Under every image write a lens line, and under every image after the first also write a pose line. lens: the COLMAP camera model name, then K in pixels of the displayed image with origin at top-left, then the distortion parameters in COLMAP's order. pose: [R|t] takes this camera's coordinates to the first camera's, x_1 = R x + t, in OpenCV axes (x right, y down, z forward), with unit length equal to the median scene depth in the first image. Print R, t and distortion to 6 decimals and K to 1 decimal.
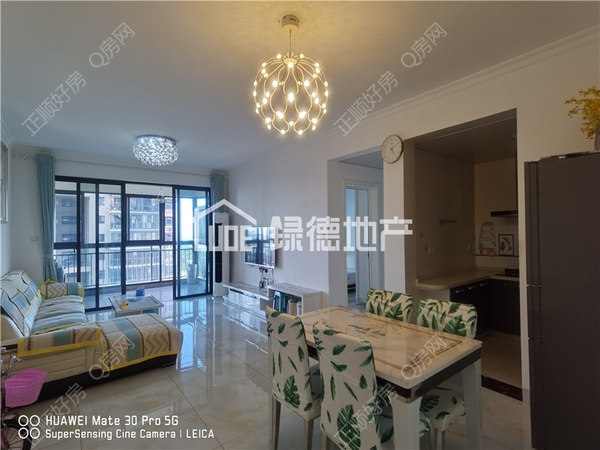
lens RADIAL K [[306.4, 0, 300.7], [0, 306.4, 223.1], [0, 0, 1]] dist [0.002944, 0.000314]
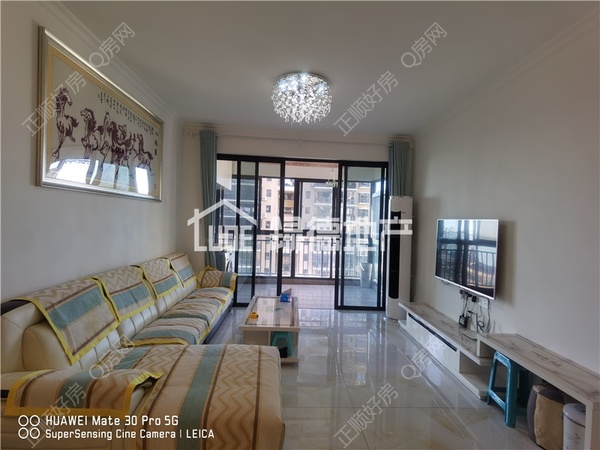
lens RADIAL K [[306.4, 0, 302.5], [0, 306.4, 216.8], [0, 0, 1]] dist [0.002944, 0.000314]
pose [[0.820410, 0.035931, -0.570646, -0.053703], [-0.035197, 0.999304, 0.012320, 0.012257], [0.570692, 0.009977, 0.821104, 0.347822]]
